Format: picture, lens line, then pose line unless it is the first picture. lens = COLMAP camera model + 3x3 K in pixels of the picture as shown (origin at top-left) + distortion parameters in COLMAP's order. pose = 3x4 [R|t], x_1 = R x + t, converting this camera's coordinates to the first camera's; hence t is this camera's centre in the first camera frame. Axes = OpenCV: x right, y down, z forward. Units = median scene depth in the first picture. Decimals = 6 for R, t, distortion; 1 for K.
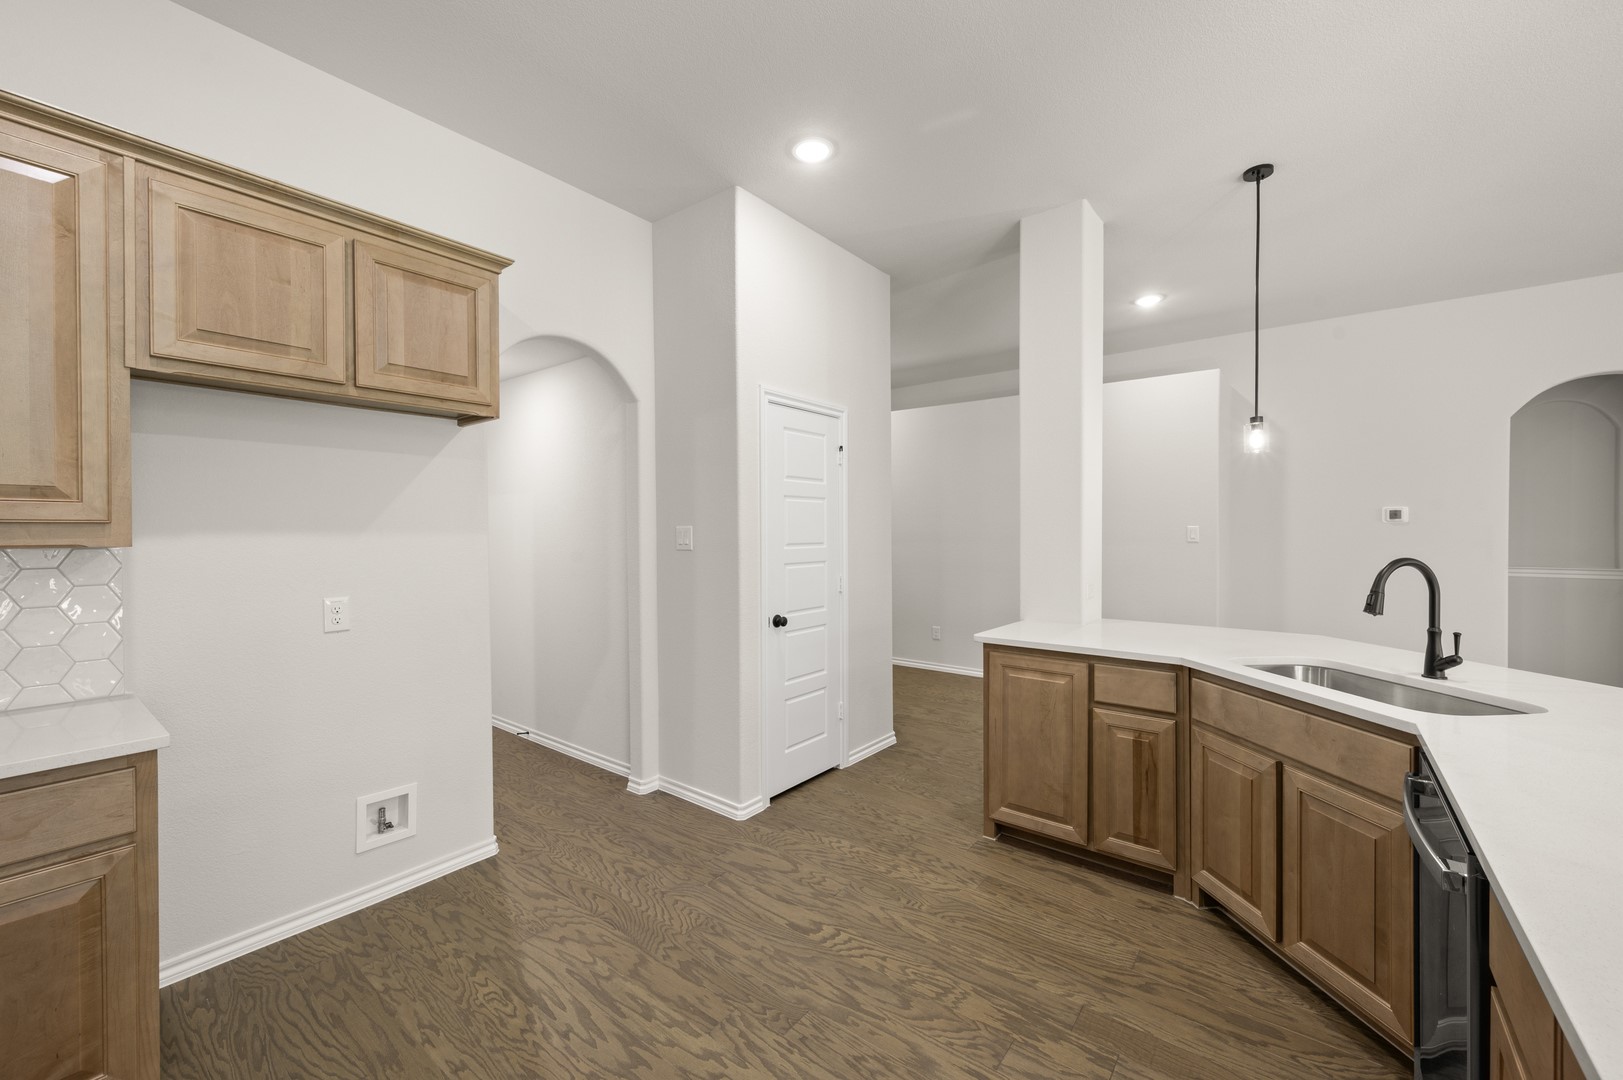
lens RADIAL K [[640.8, 0, 812.9], [0, 640.8, 536.1], [0, 0, 1]] dist [-0.000026, 0.000077]
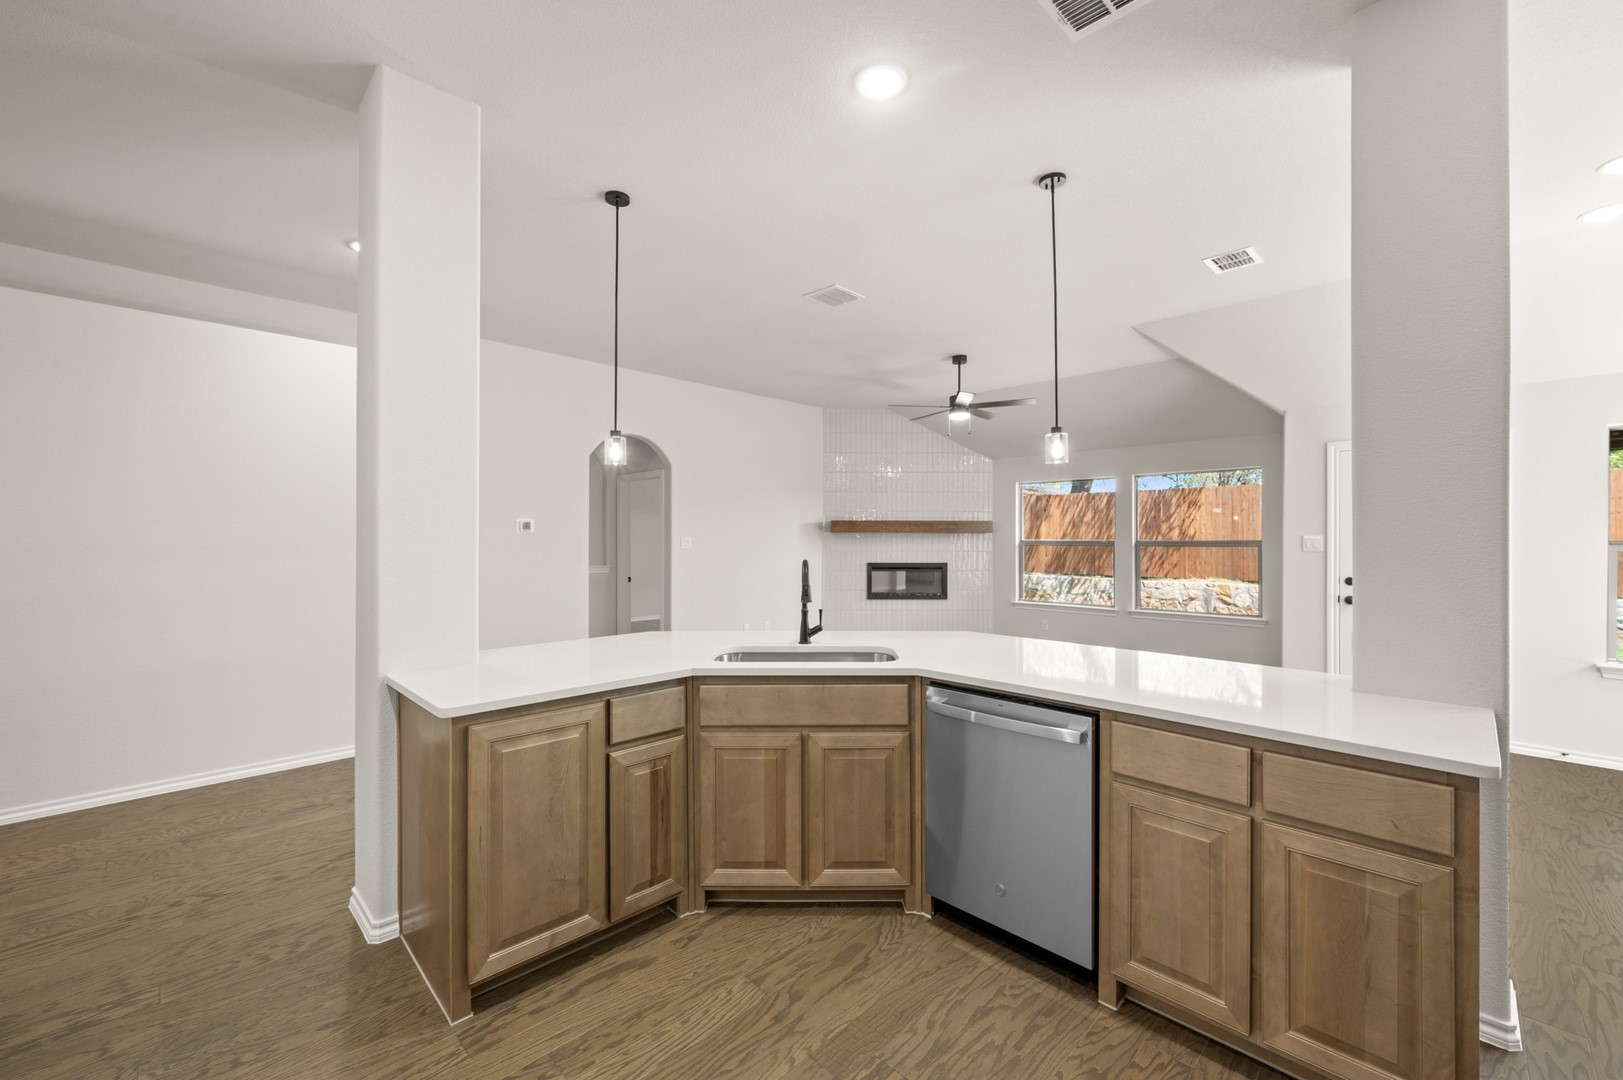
lens RADIAL K [[655.3, 0, 813.2], [0, 655.3, 536.4], [0, 0, 1]] dist [-0.001075, 0.000165]
pose [[0.119372, 0.005584, 0.992834, -0.400166], [0.007791, 0.999948, -0.006561, -0.005828], [-0.992819, 0.008518, 0.119322, 0.678320]]
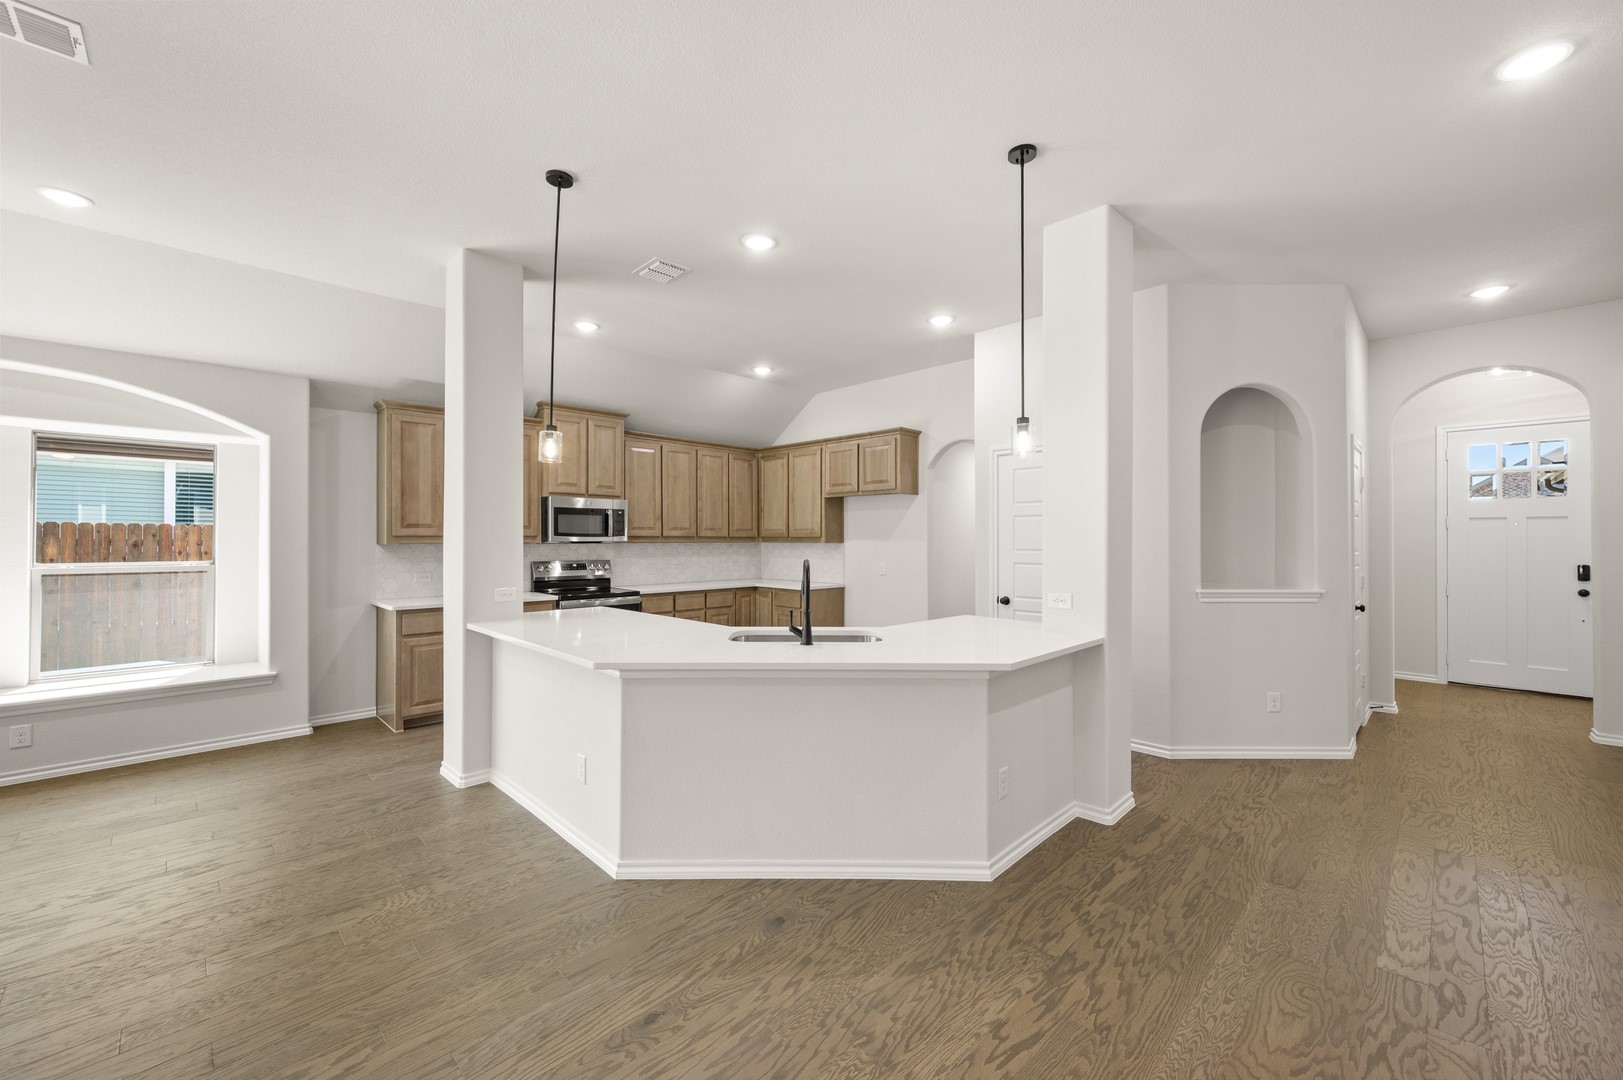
lens RADIAL K [[637.5, 0, 813.8], [0, 637.5, 536.5], [0, 0, 1]] dist [-0.000932, 0.000457]
pose [[-0.119542, -0.001557, -0.992828, 1.994038], [-0.010515, 0.999945, -0.000302, -0.015757], [0.992773, 0.010403, -0.119552, 0.993569]]
